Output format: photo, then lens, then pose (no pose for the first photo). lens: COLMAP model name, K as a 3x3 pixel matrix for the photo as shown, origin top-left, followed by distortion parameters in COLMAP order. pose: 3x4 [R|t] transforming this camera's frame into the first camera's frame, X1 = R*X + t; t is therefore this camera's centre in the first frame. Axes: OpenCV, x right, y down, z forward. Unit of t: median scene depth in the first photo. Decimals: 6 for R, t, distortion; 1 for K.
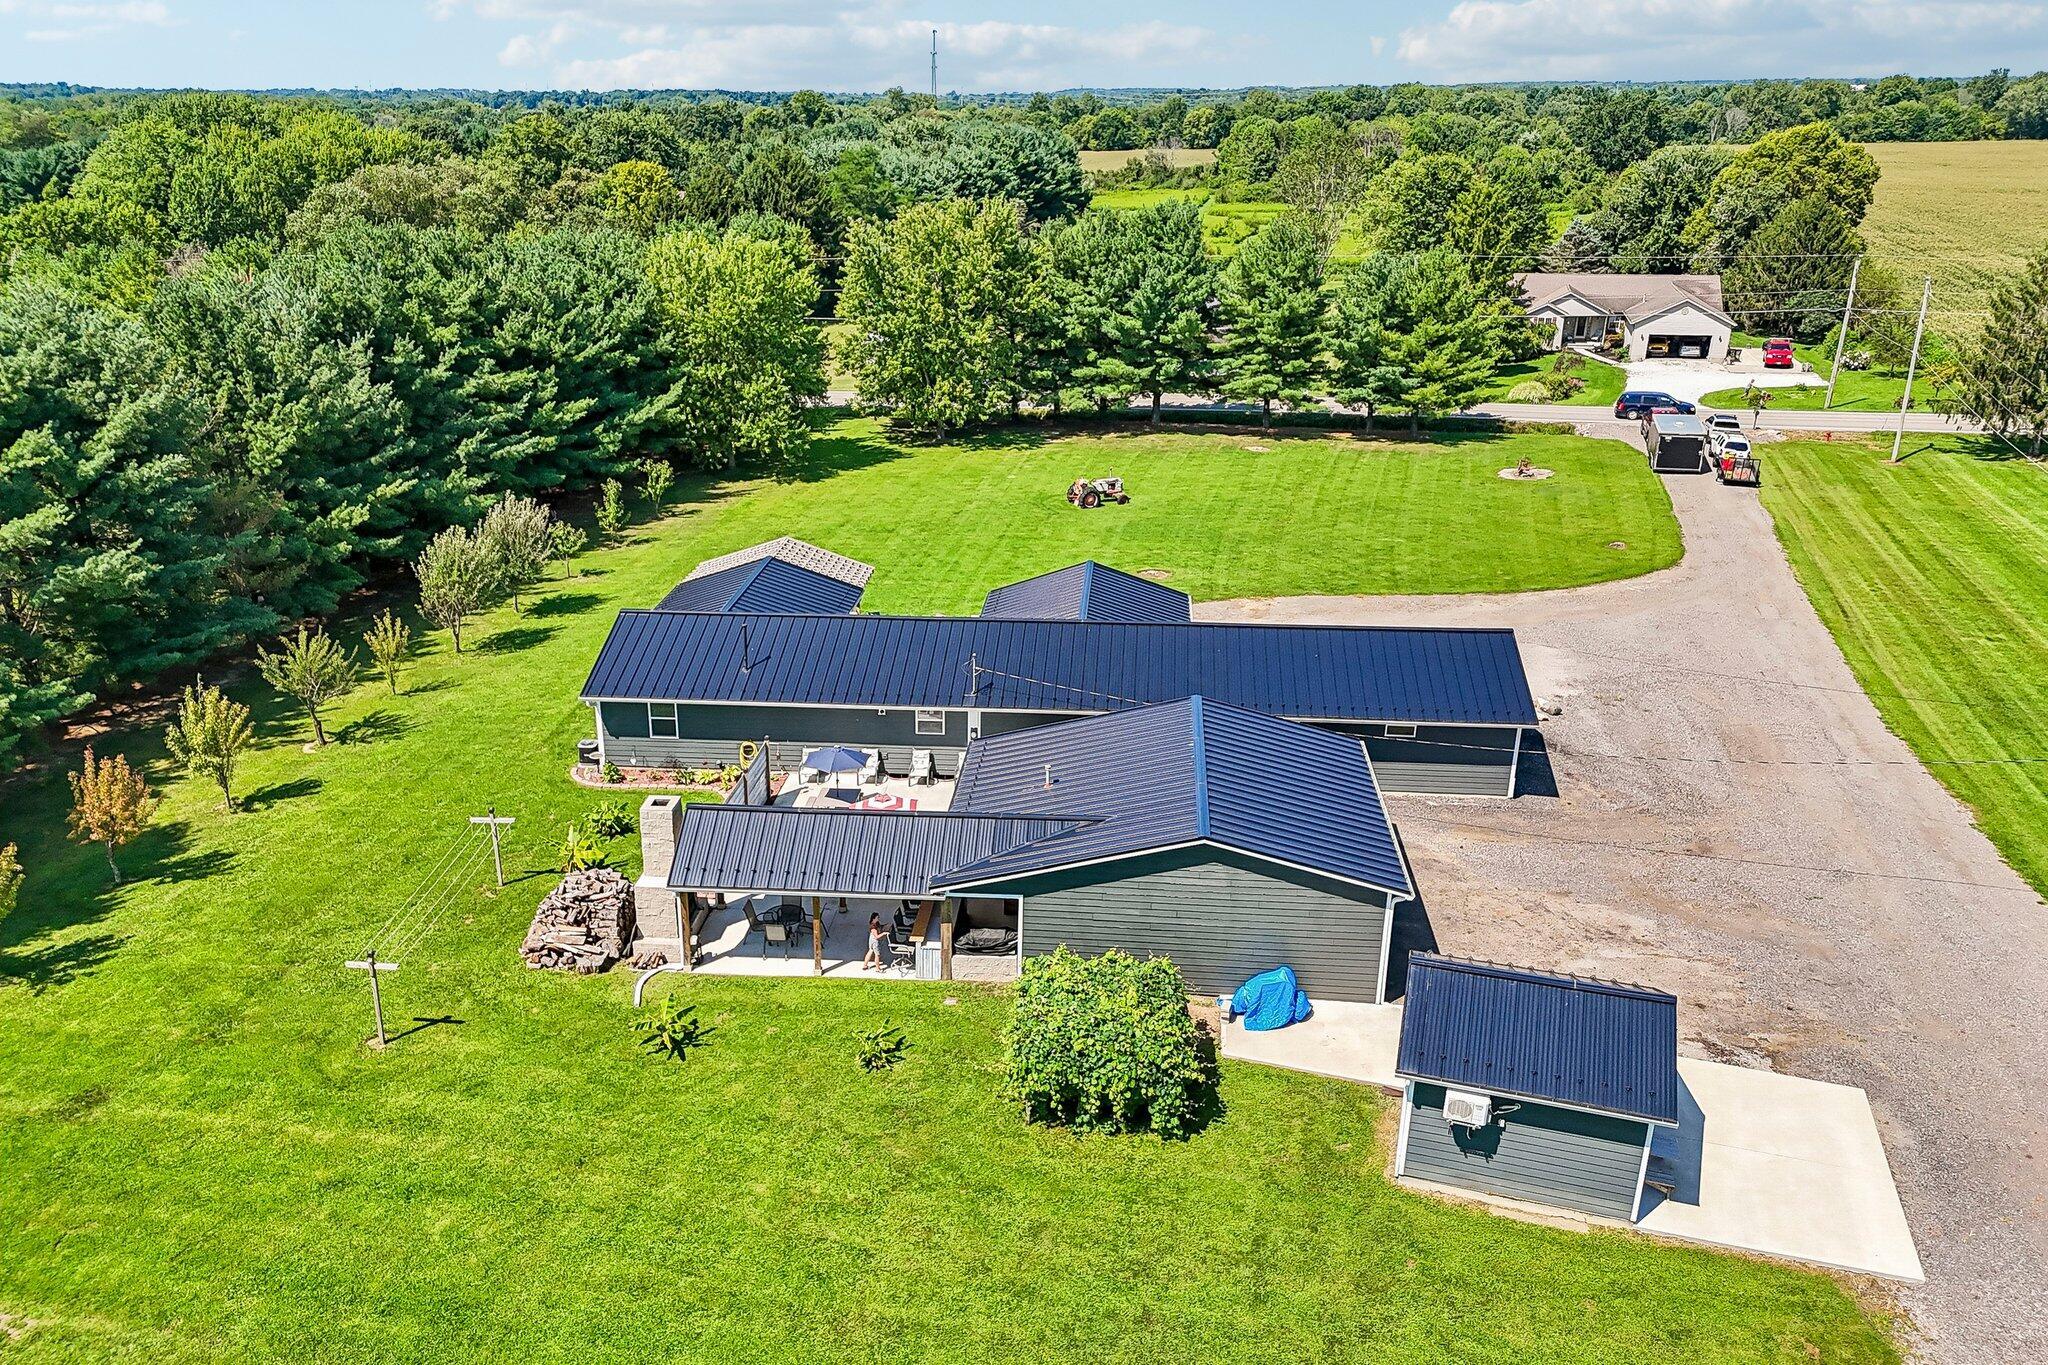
lens RADIAL K [[1501.0, 0, 1024.0], [0, 1501.0, 682.5], [0, 0, 1]] dist [0.037248, -0.006223]
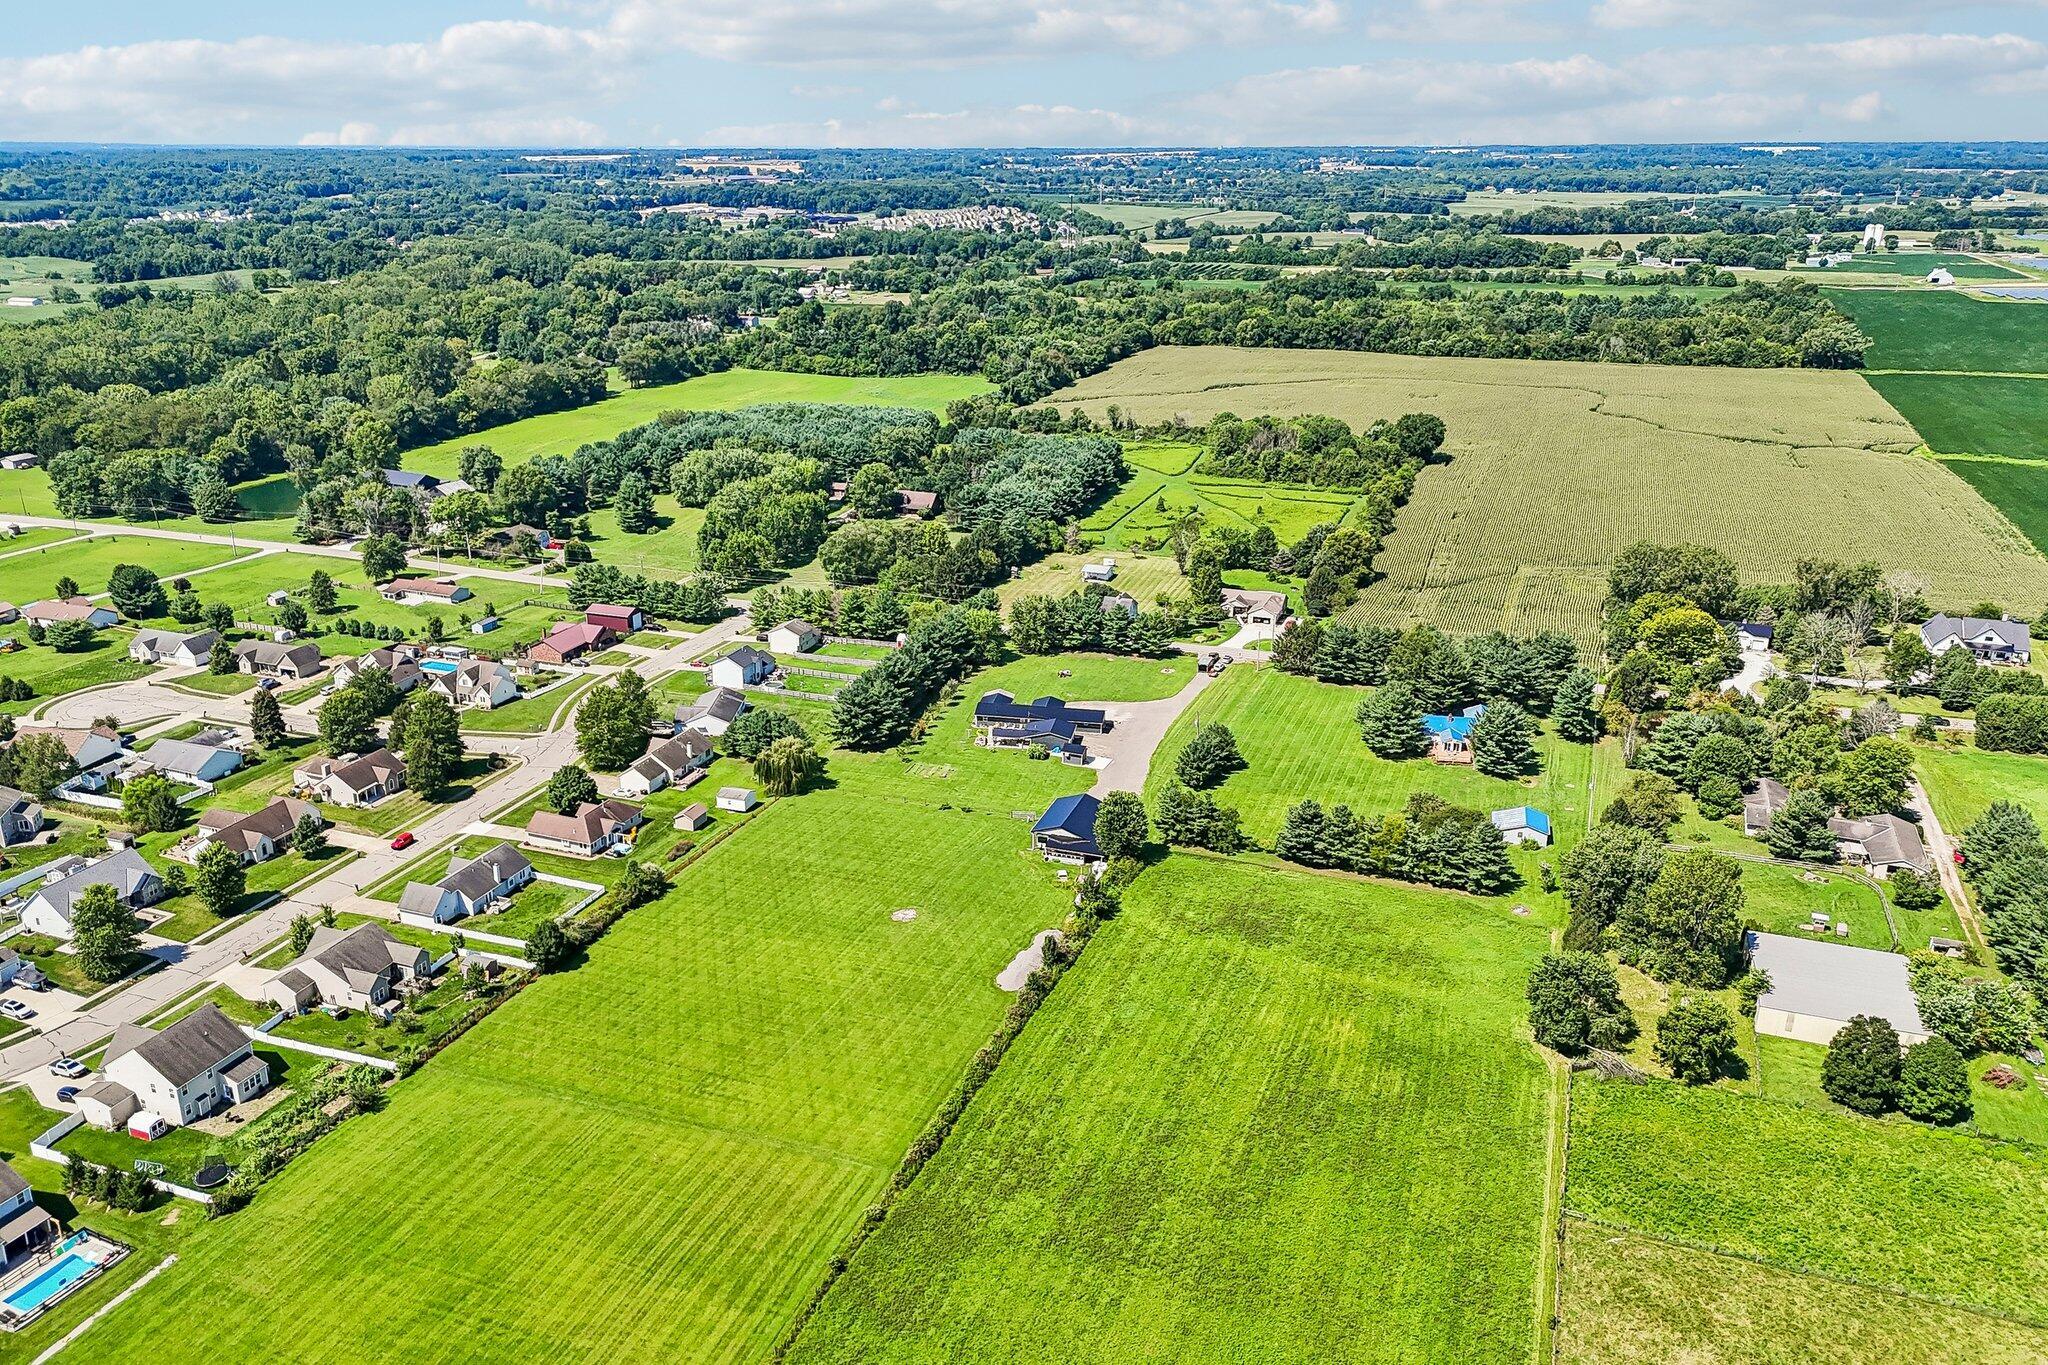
lens RADIAL K [[1512.4, 0, 979.8], [0, 1512.4, 665.0], [0, 0, 1]] dist [0.079443, -0.089836]
pose [[0.992689, 0.037815, -0.114620, 0.263359], [-0.041006, 0.998831, -0.025603, -0.021294], [0.113517, 0.030116, 0.993079, -2.970196]]
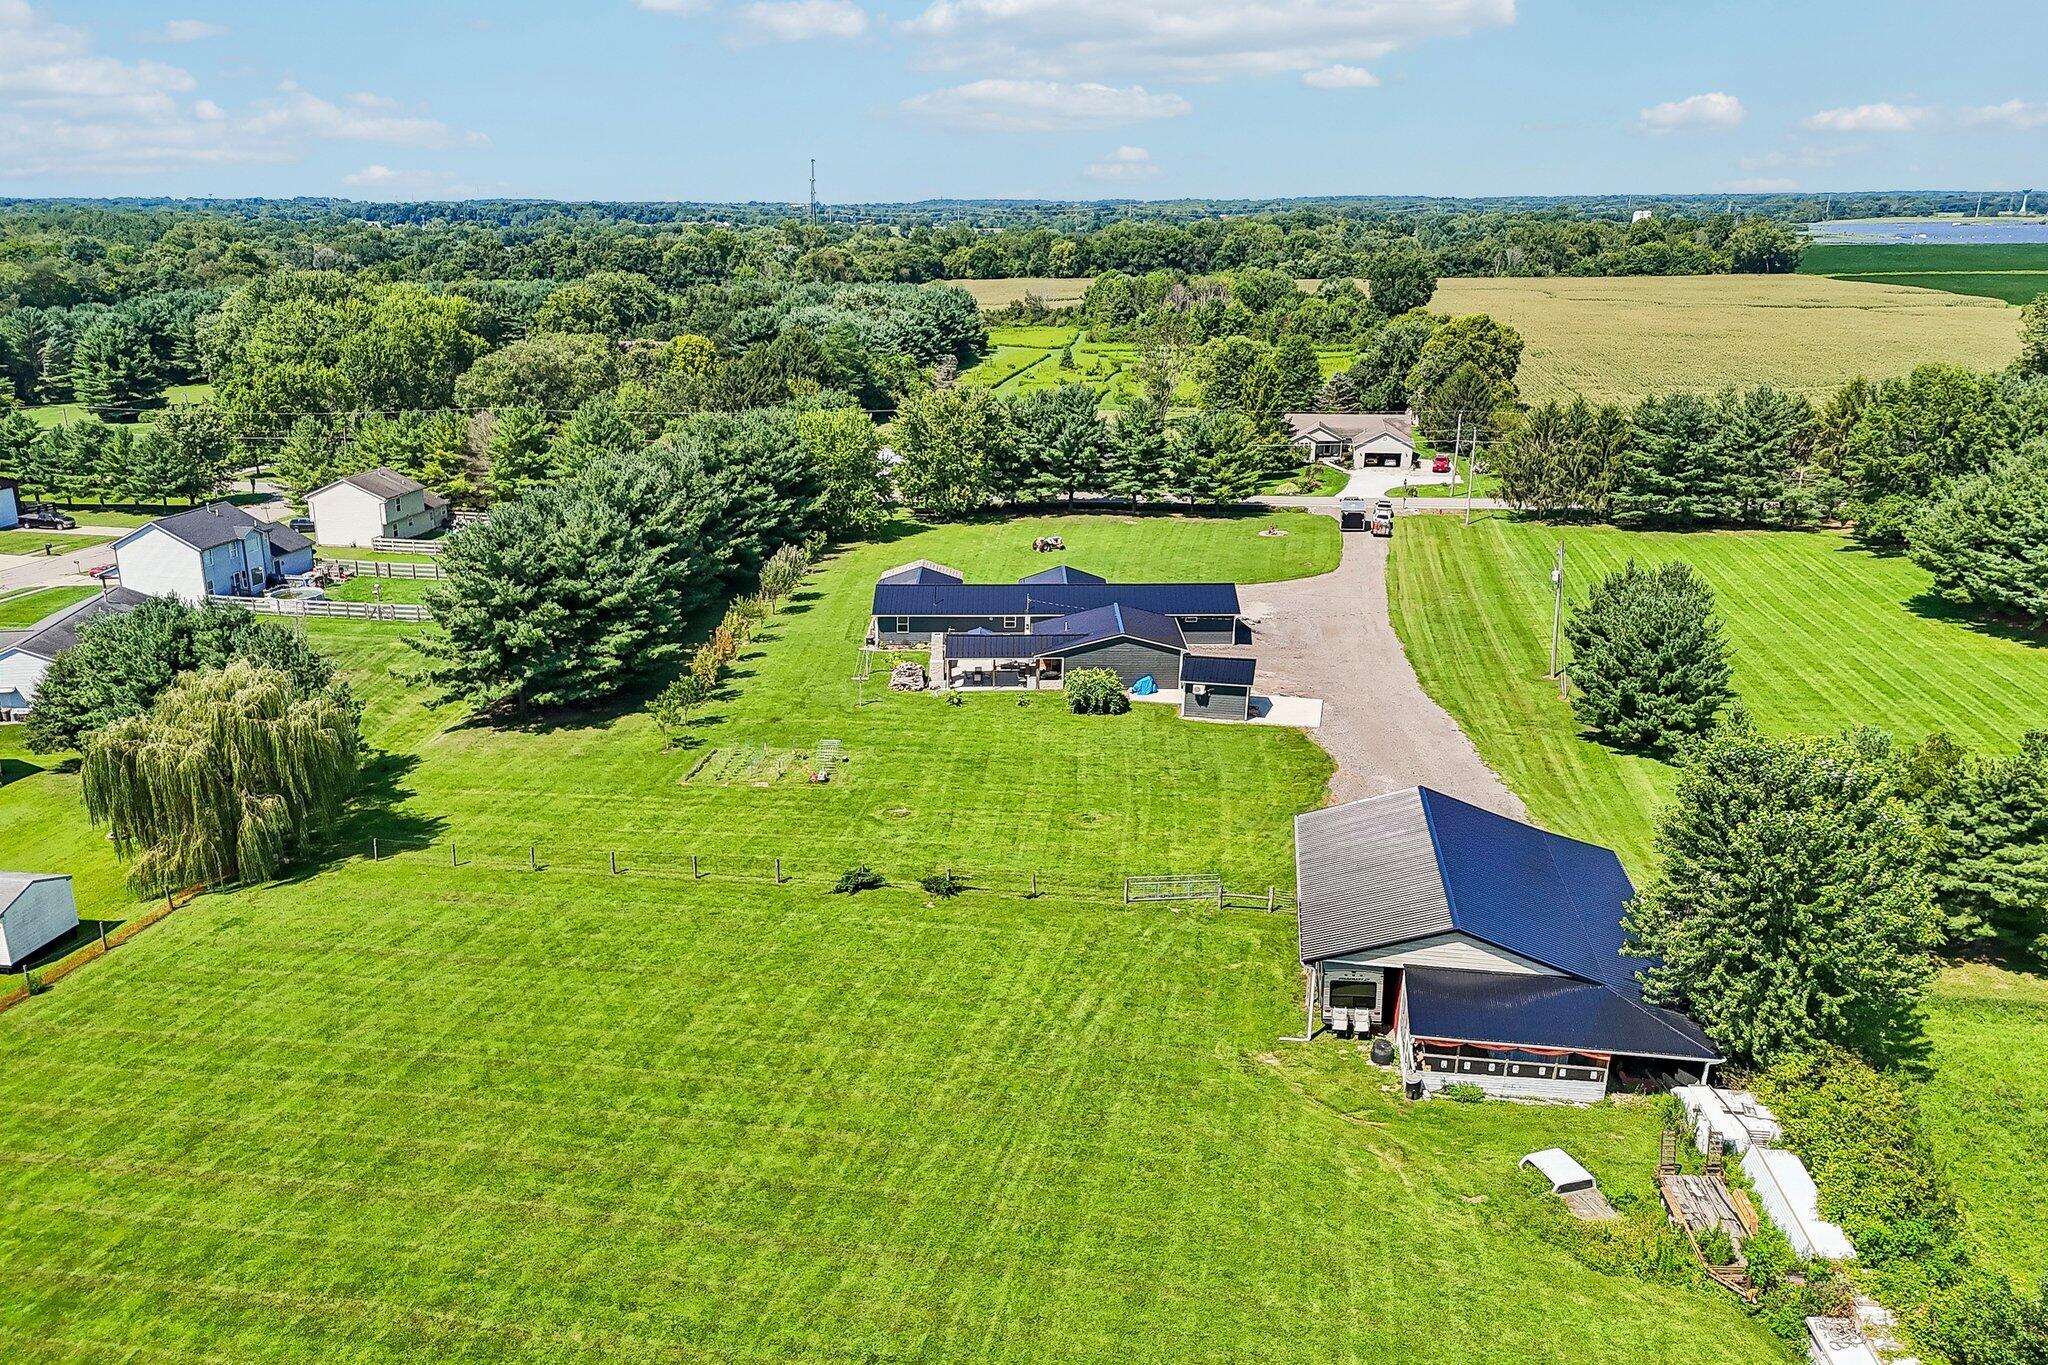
lens RADIAL K [[1498.7, 0, 994.4], [0, 1498.7, 687.0], [0, 0, 1]] dist [0.072749, -0.084569]
pose [[0.997506, -0.020680, 0.067484, -0.125716], [0.024685, 0.997949, -0.059063, 0.136484], [-0.066125, 0.060581, 0.995971, -0.729671]]
